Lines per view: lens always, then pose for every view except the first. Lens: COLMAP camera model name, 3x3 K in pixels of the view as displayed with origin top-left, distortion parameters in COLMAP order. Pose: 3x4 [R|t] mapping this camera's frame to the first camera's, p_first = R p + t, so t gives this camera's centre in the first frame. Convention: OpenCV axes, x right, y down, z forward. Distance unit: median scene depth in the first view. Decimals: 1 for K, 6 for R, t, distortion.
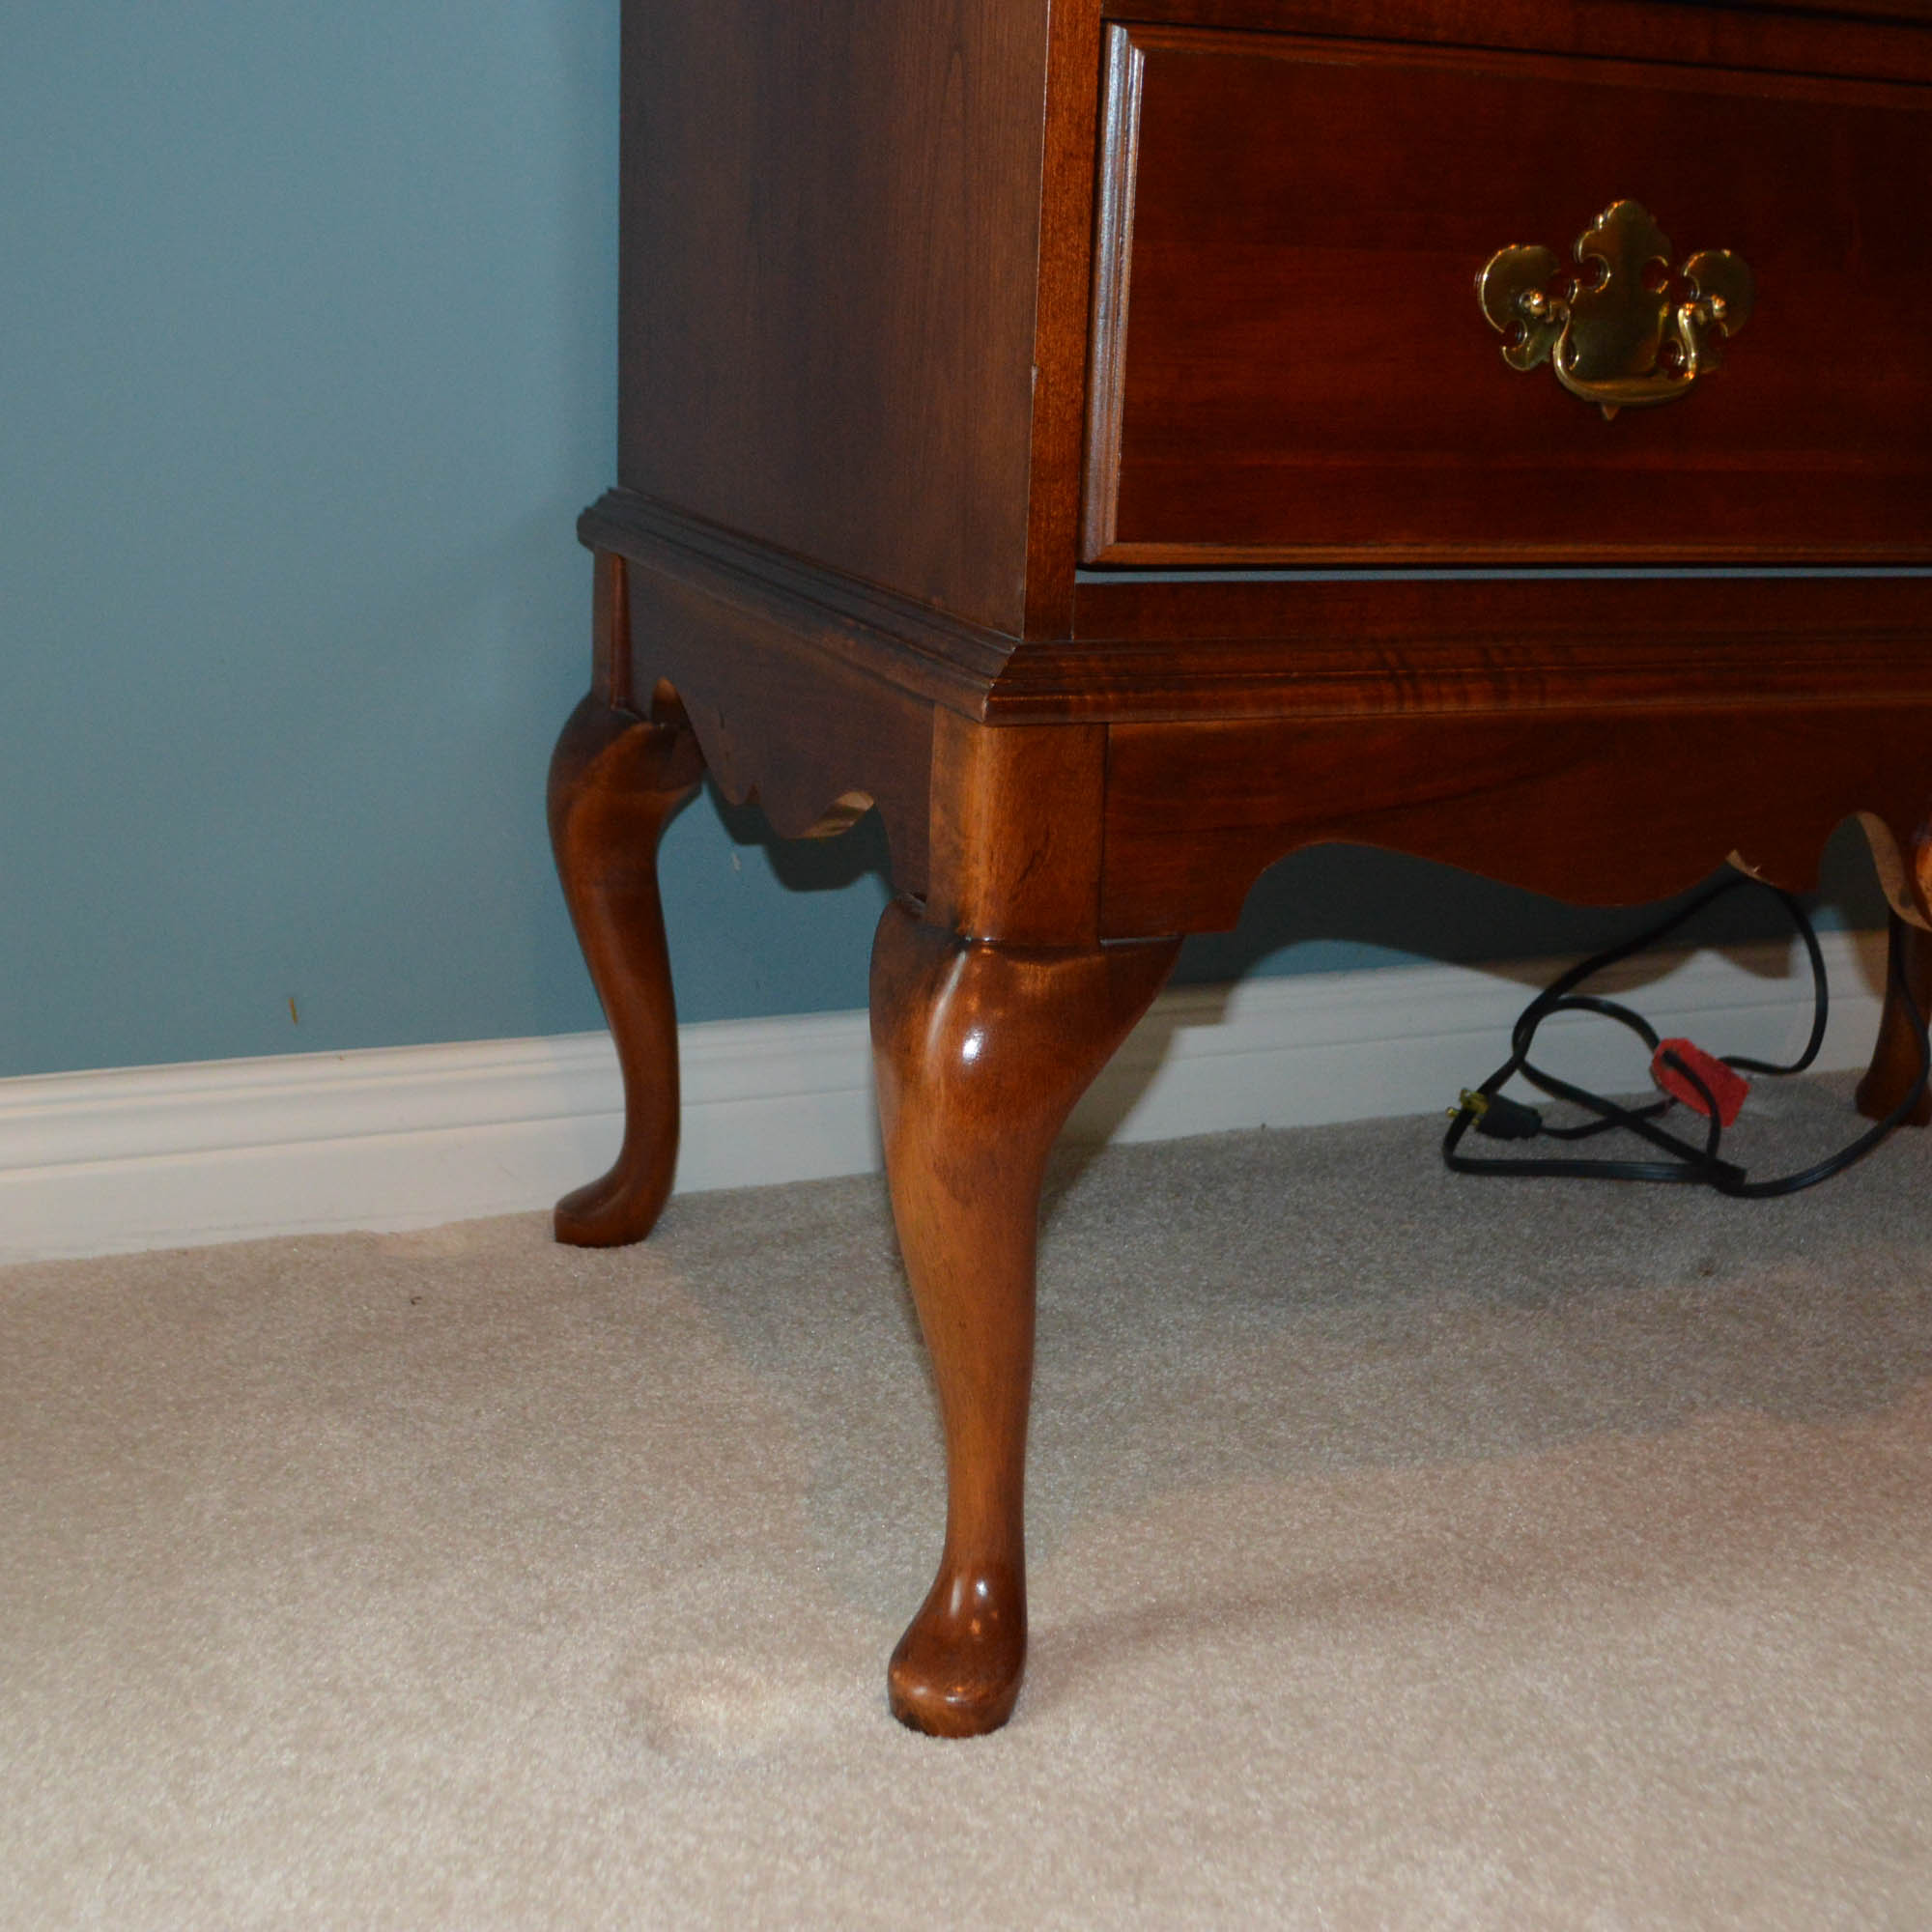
lens RADIAL K [[2586.6, 0, 966.2], [0, 2586.6, 969.2], [0, 0, 1]] dist [-0.064398, 0.000000]
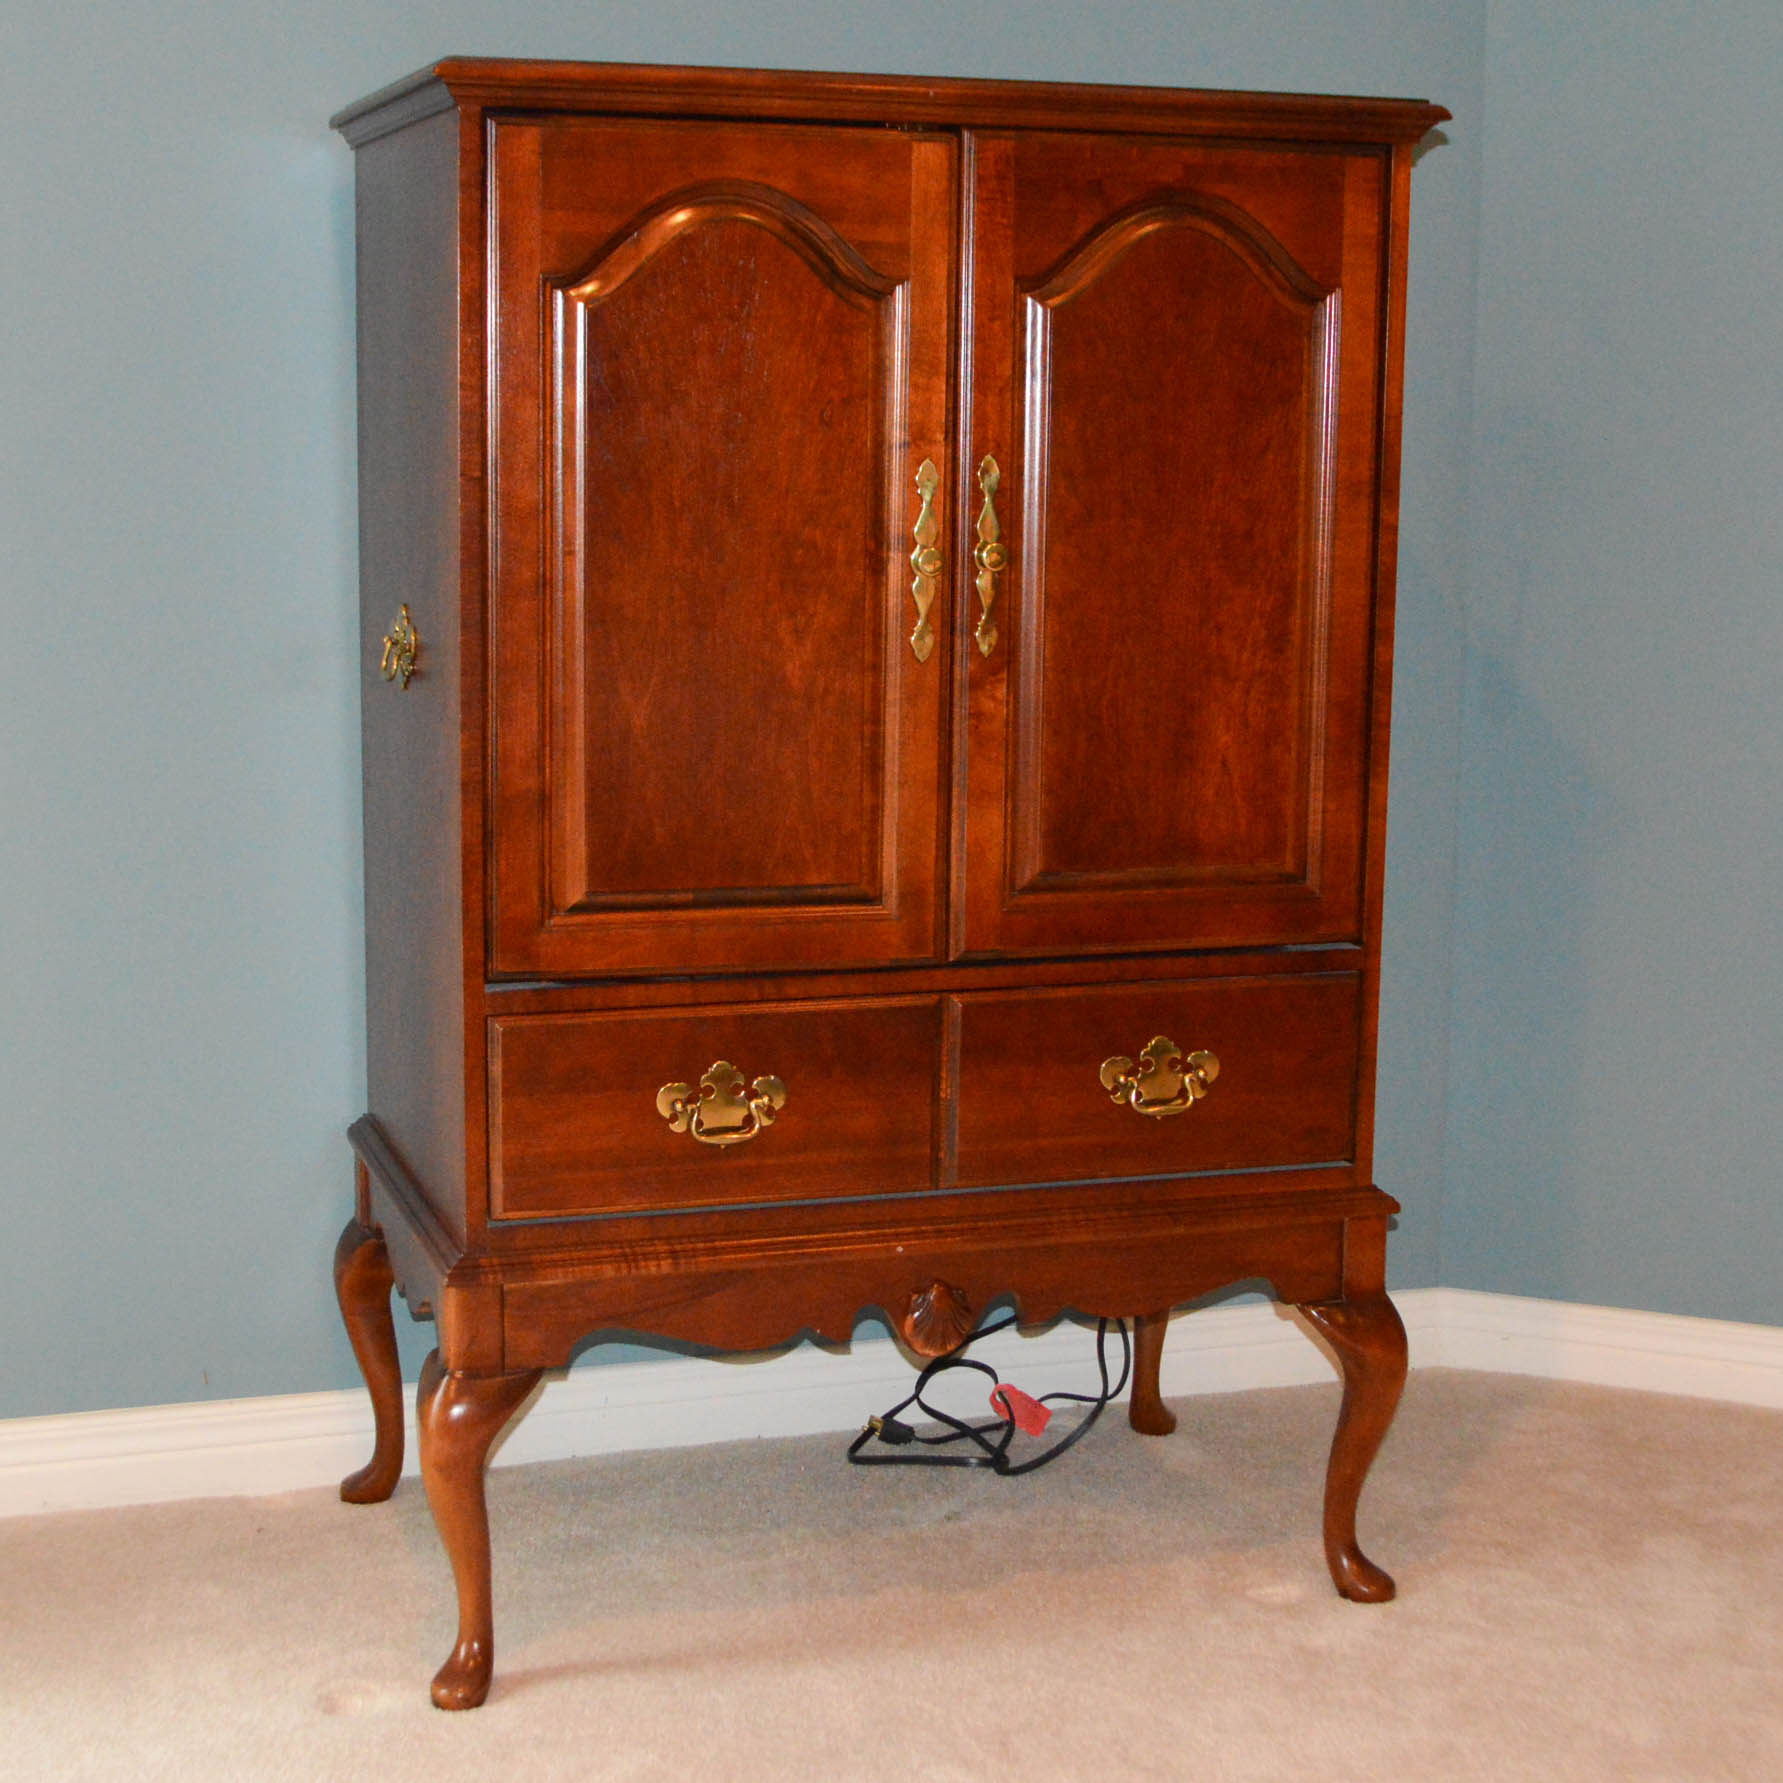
lens RADIAL K [[2781.2, 0, 891.6], [0, 2781.2, 890.0], [0, 0, 1]] dist [-0.068849, 0.000000]
pose [[0.998300, -0.015178, -0.056268, 0.387513], [0.008225, 0.992519, -0.121809, -0.094641], [0.057696, 0.121139, 0.990957, -1.103758]]
